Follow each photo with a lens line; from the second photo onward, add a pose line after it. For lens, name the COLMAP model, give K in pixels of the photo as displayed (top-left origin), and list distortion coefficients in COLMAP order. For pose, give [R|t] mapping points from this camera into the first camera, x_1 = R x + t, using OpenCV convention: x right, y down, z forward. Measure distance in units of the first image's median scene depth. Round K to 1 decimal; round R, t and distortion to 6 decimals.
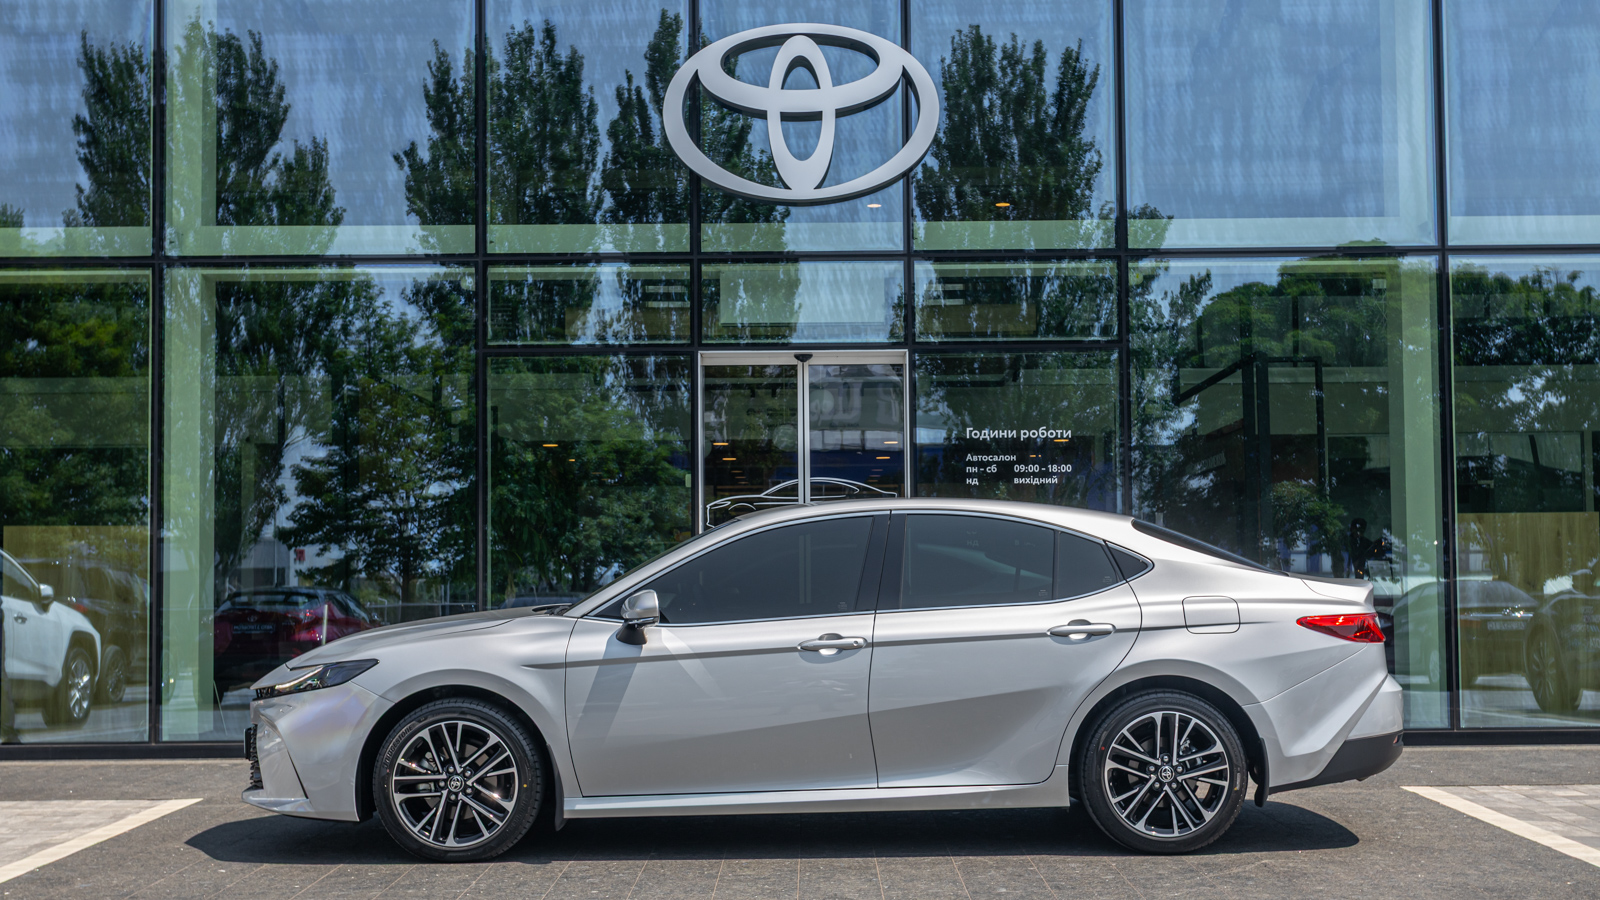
lens RADIAL K [[2980.4, 0, 851.1], [0, 2980.4, 445.0], [0, 0, 1]] dist [0.010238, 0.037323]
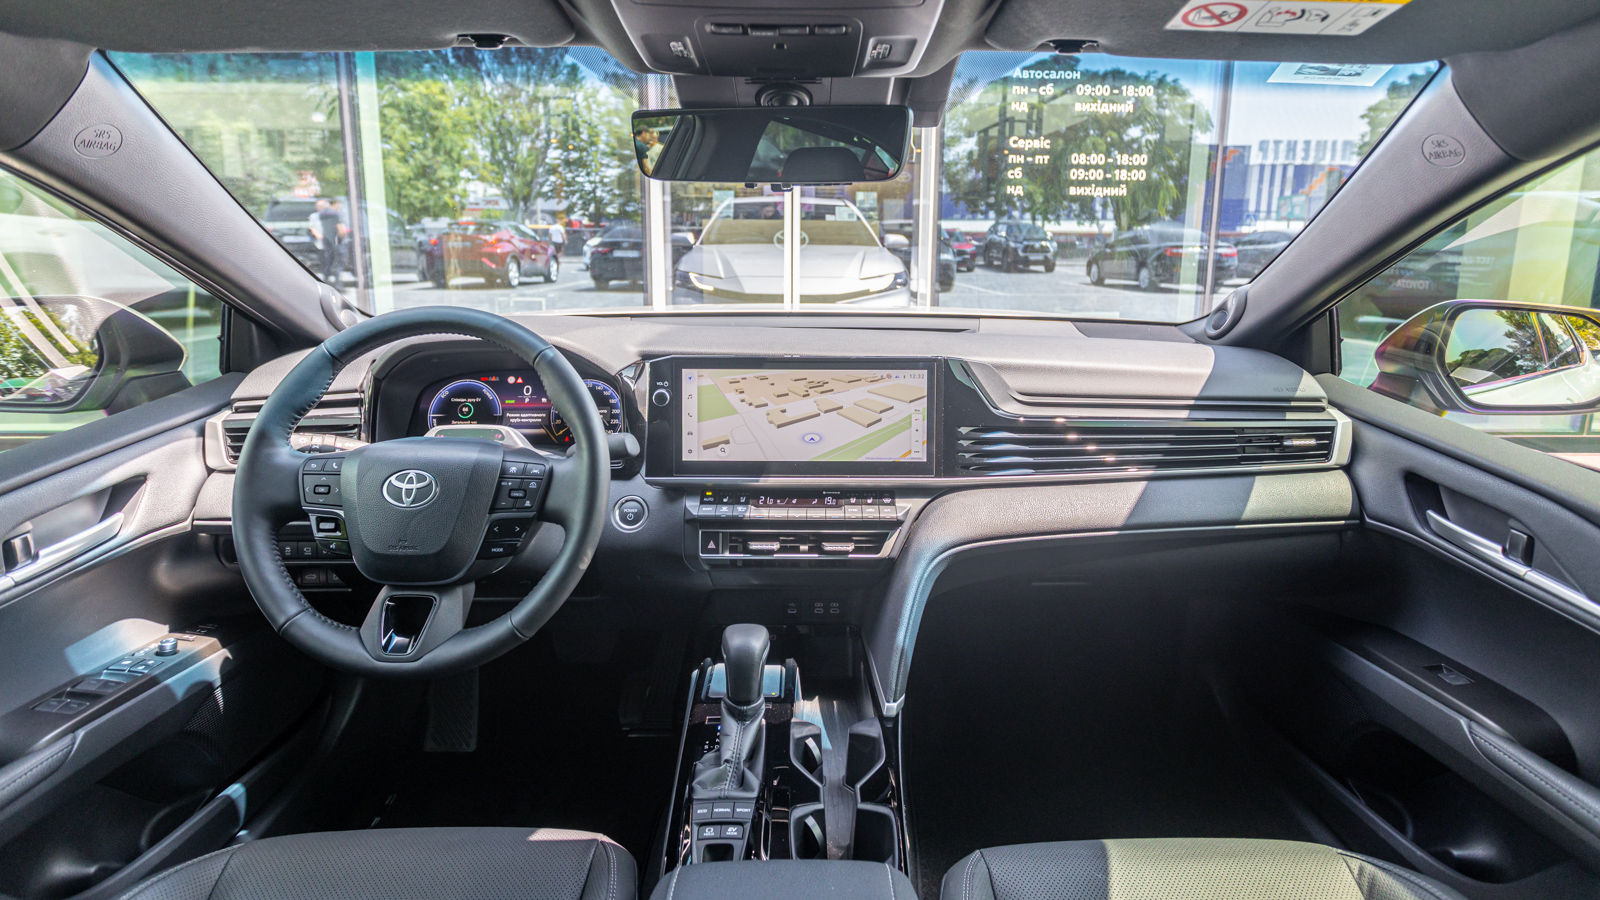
lens RADIAL K [[776.5, 0, 819.3], [0, 776.5, 362.8], [0, 0, 1]] dist [0.000688, 0.001000]
pose [[0.999505, 0.011260, 0.029391, -0.014443], [-0.017730, 0.972985, 0.230186, 0.030421], [-0.026006, -0.230593, 0.972703, 0.790996]]
